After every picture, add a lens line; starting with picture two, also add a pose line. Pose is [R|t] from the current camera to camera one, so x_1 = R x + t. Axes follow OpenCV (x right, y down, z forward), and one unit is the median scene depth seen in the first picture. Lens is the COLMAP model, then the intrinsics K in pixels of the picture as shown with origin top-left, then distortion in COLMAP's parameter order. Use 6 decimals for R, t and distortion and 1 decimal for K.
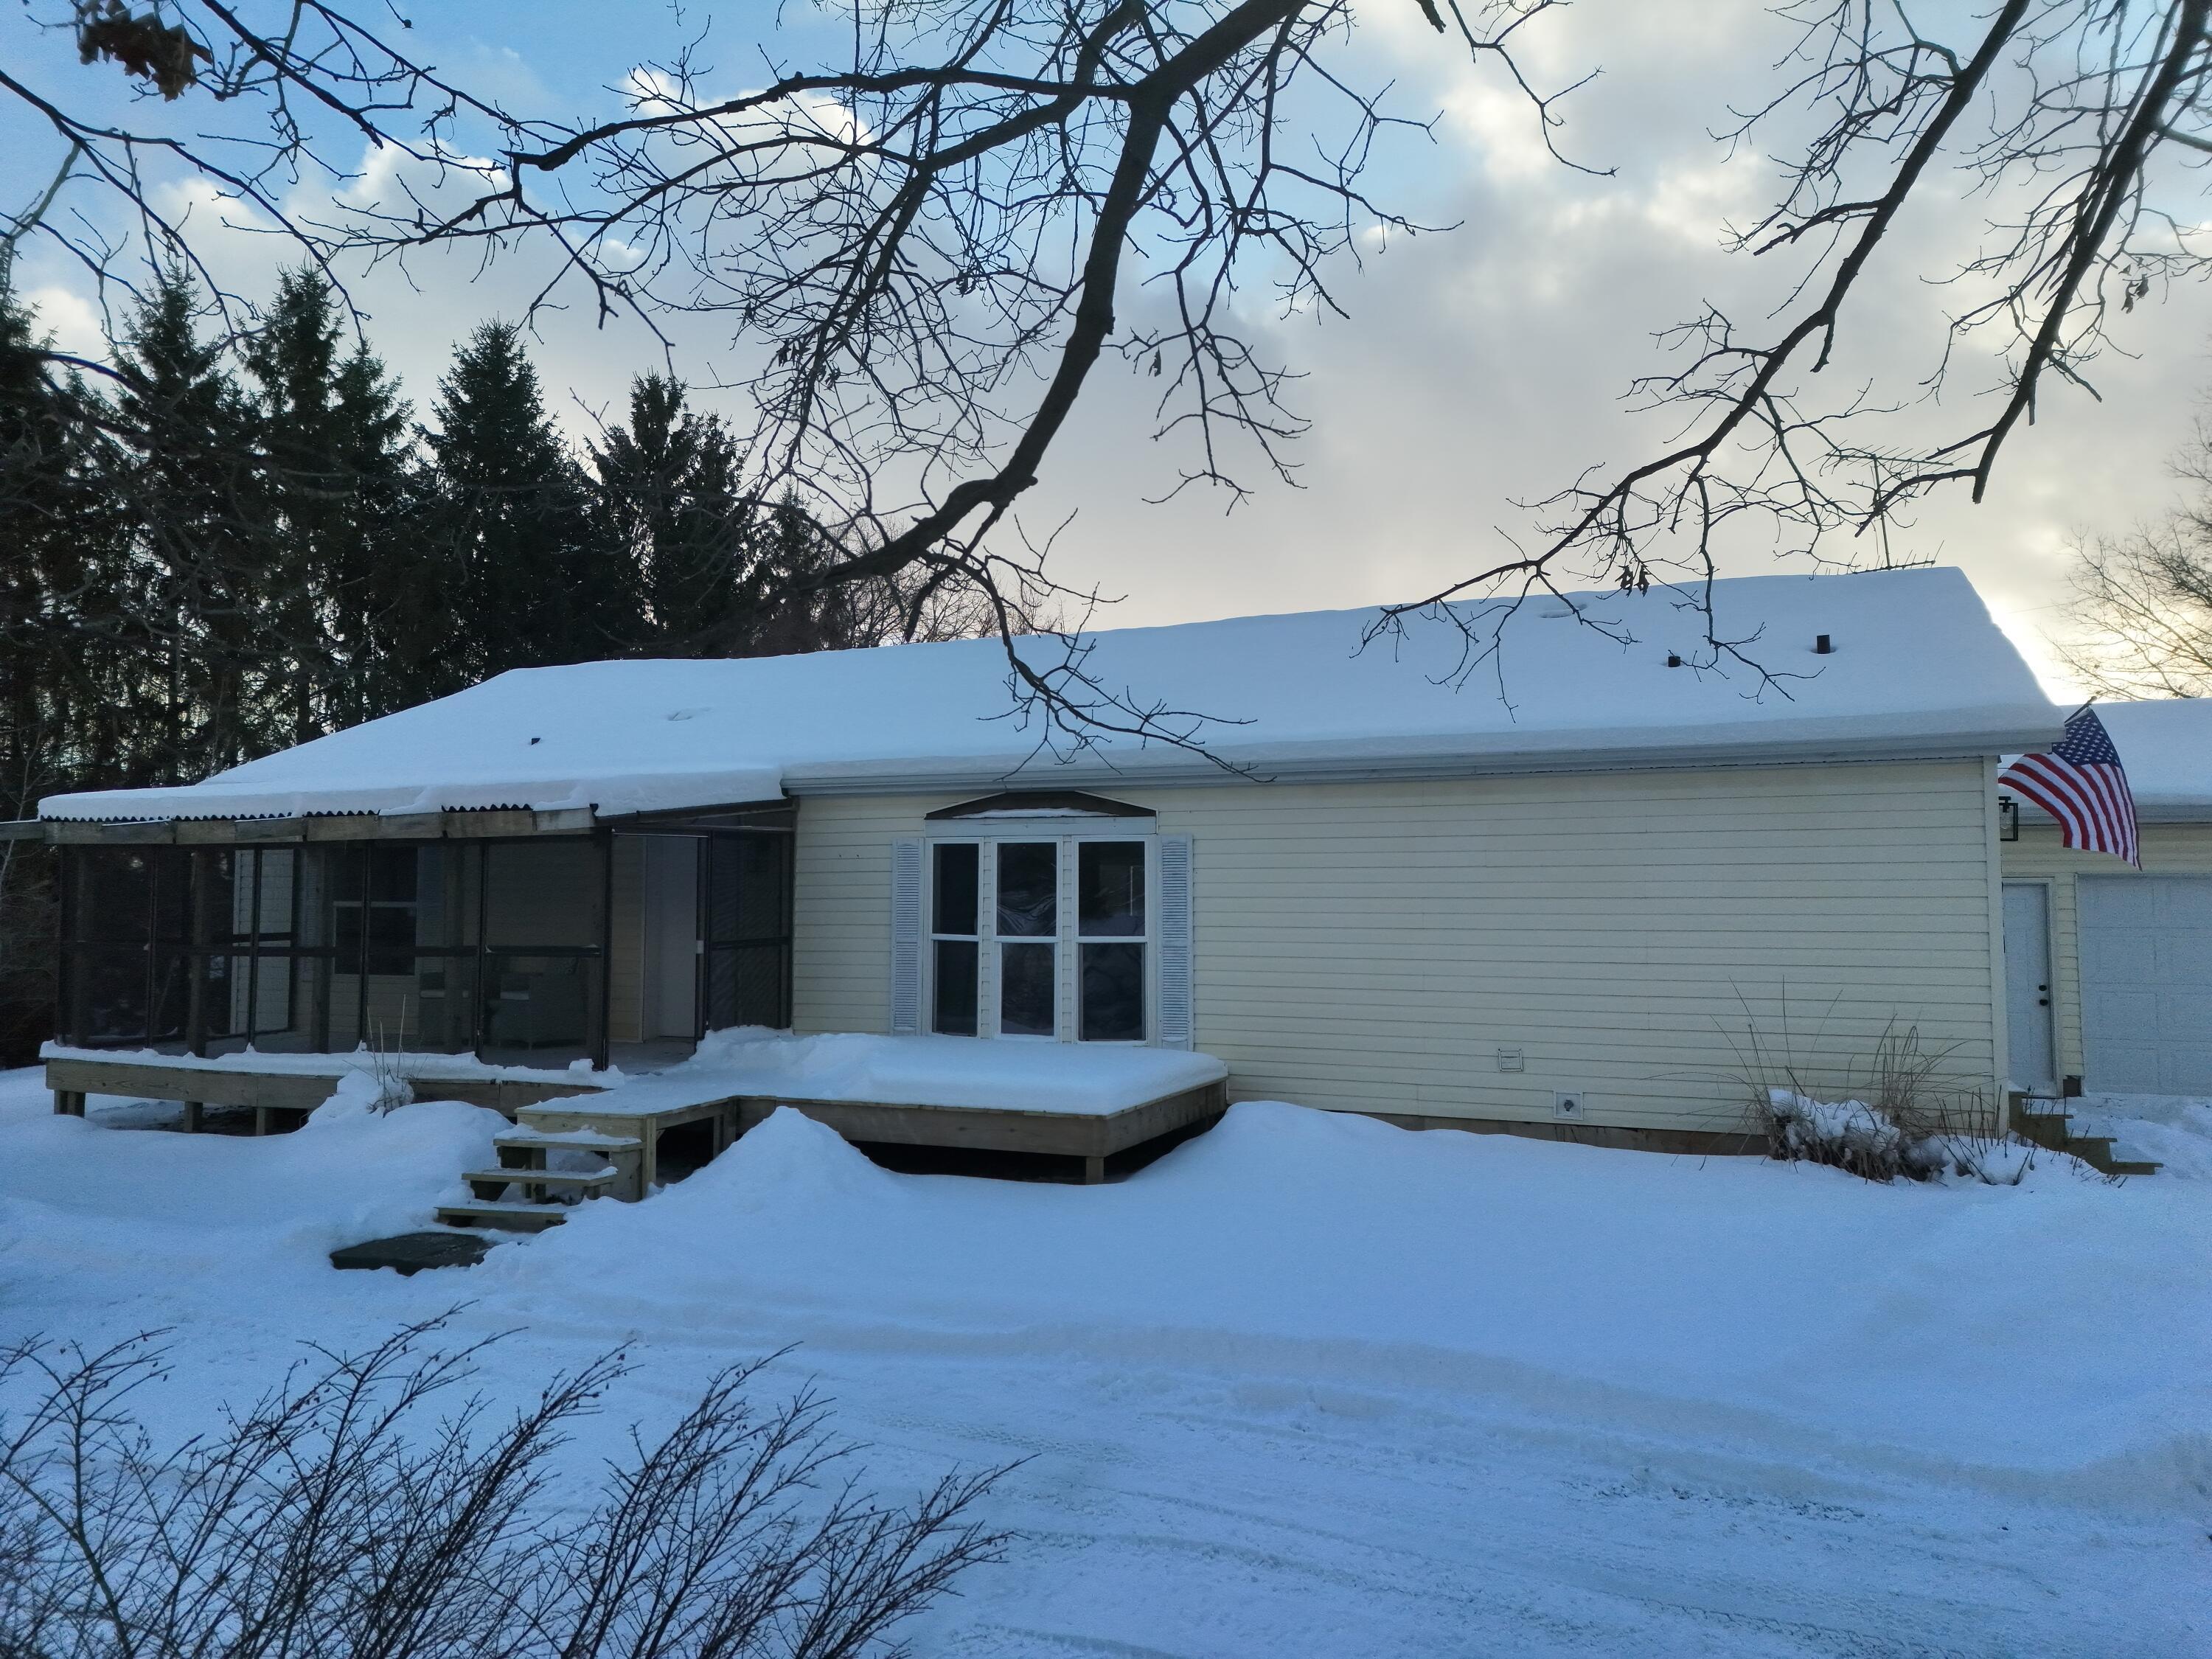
lens RADIAL K [[1503.8, 0, 1106.0], [0, 1503.8, 829.5], [0, 0, 1]] dist [0.084491, -0.067969]
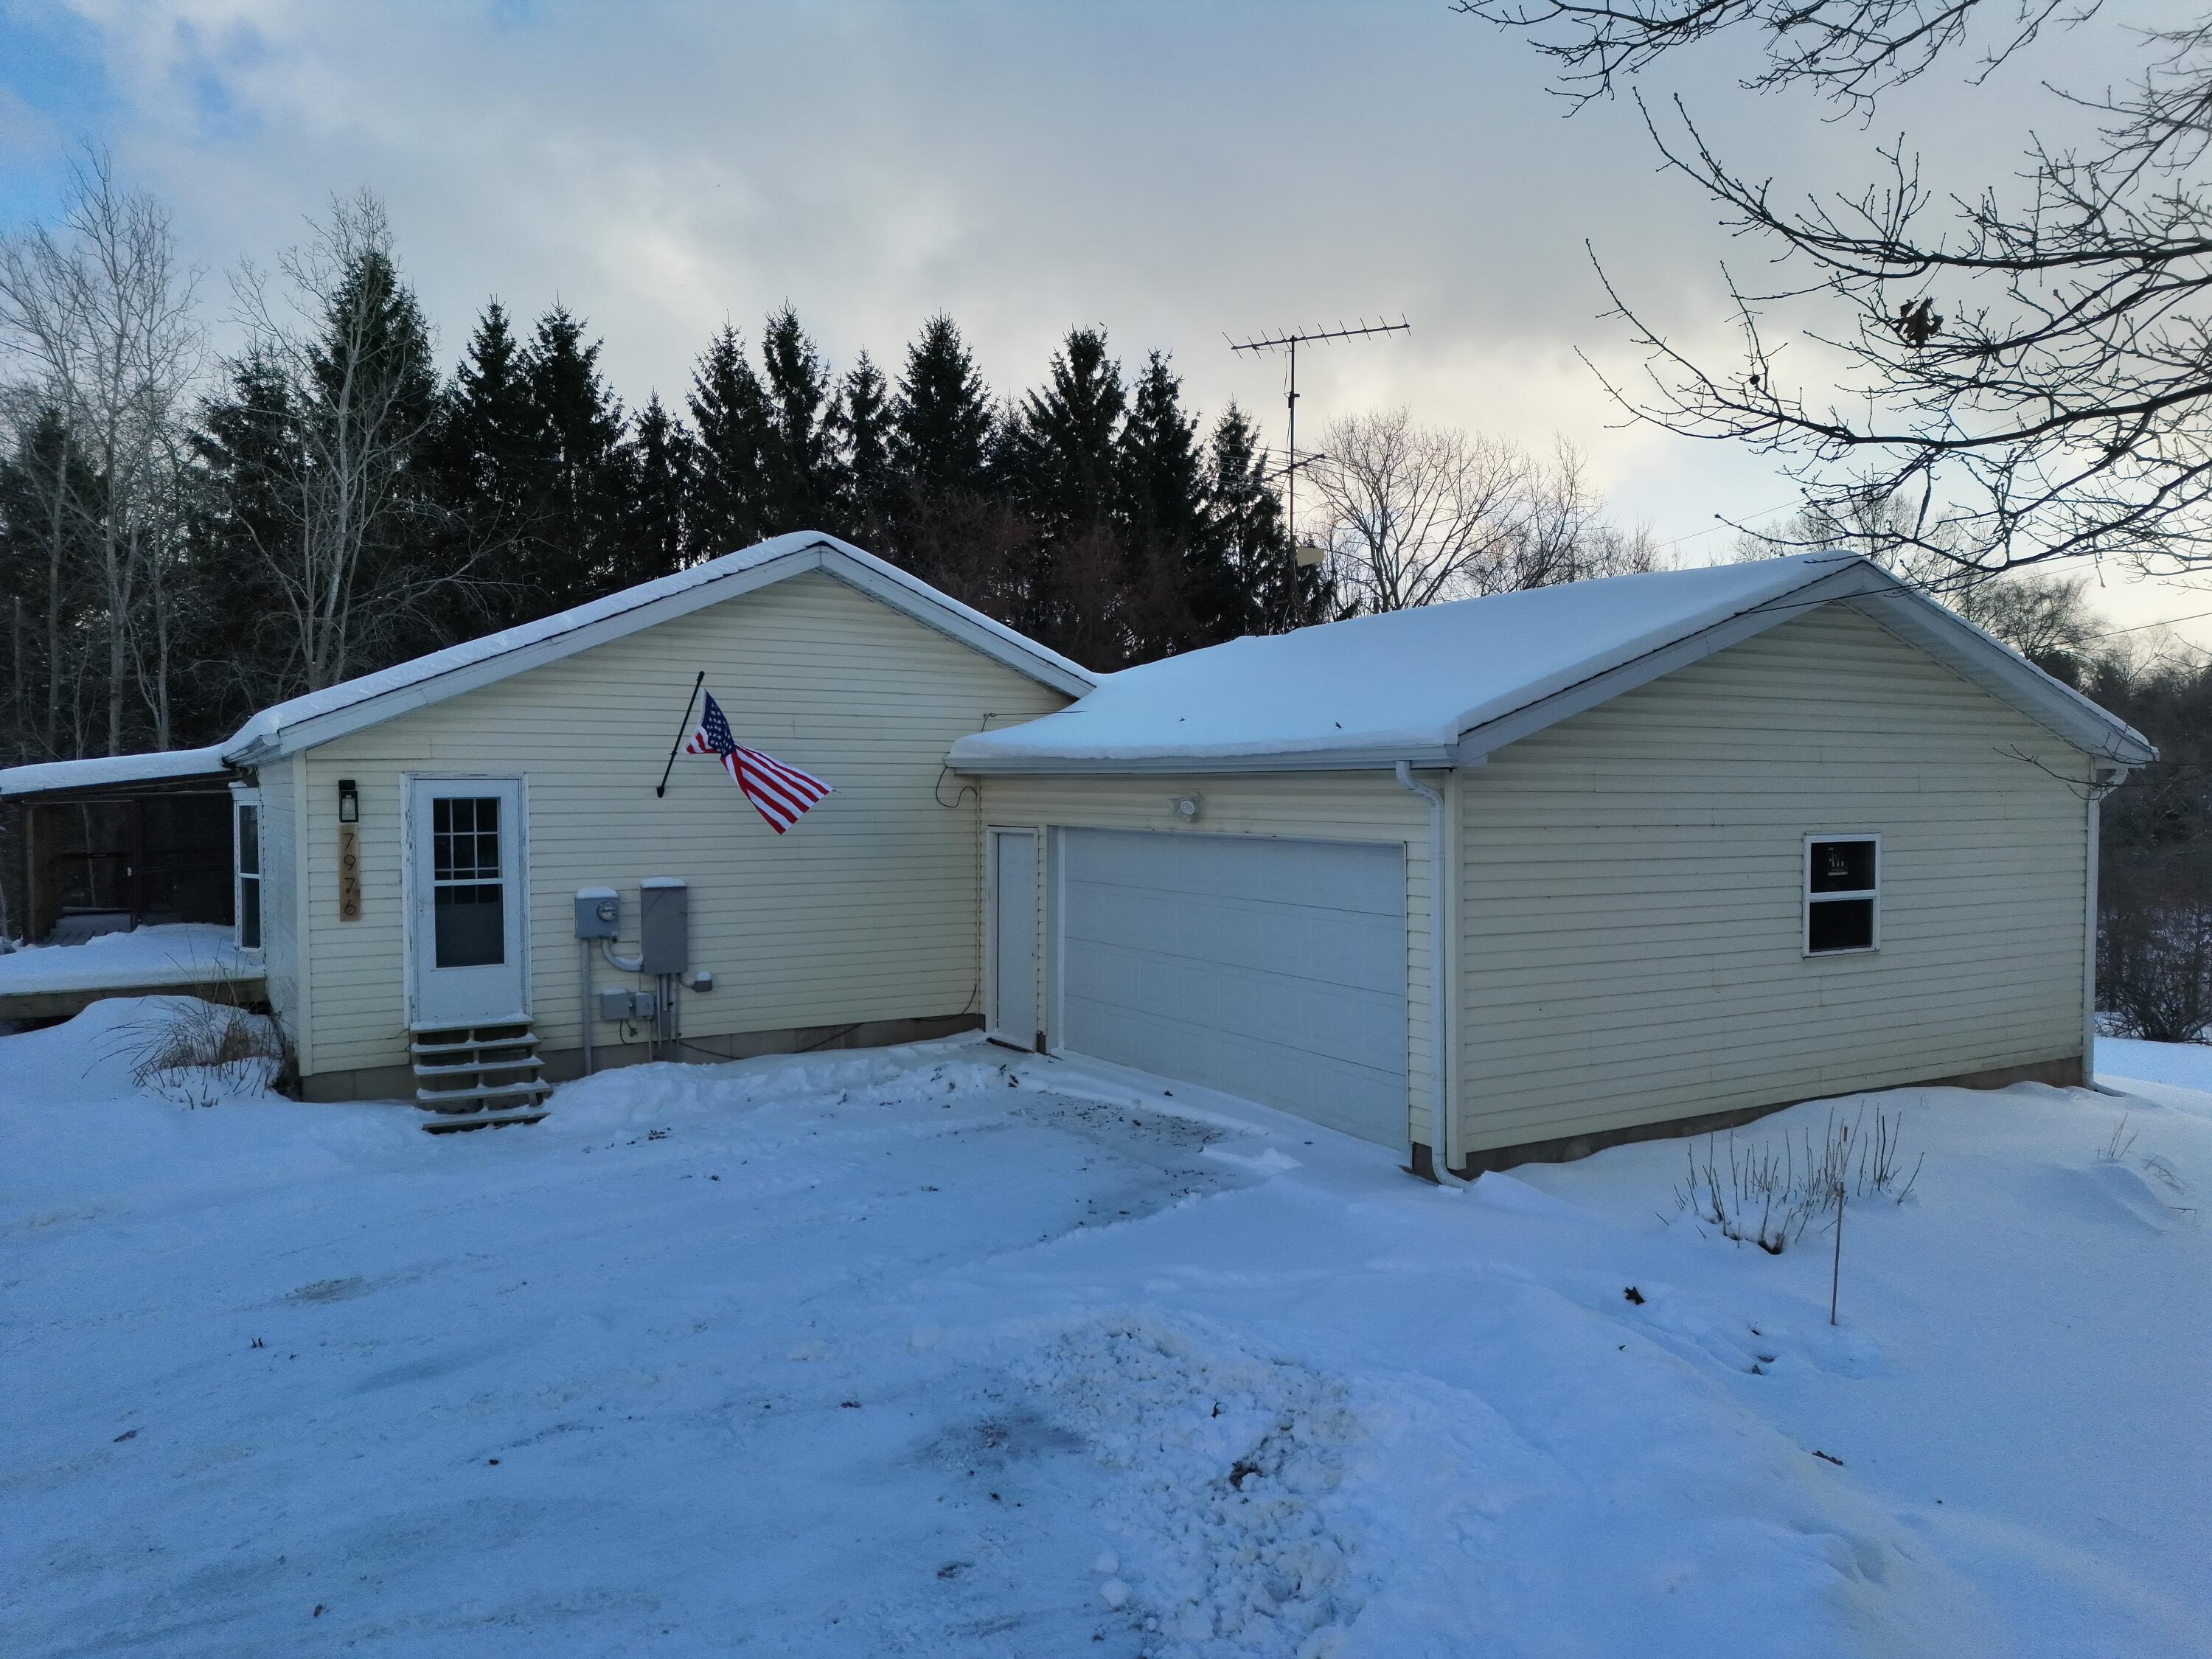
lens RADIAL K [[1503.8, 0, 1106.0], [0, 1503.8, 829.5], [0, 0, 1]] dist [0.084491, -0.067969]
pose [[0.808180, 0.012317, -0.588807, 1.213966], [0.036785, 0.996773, 0.071341, -0.034761], [0.587786, -0.079315, 0.805119, 0.262289]]
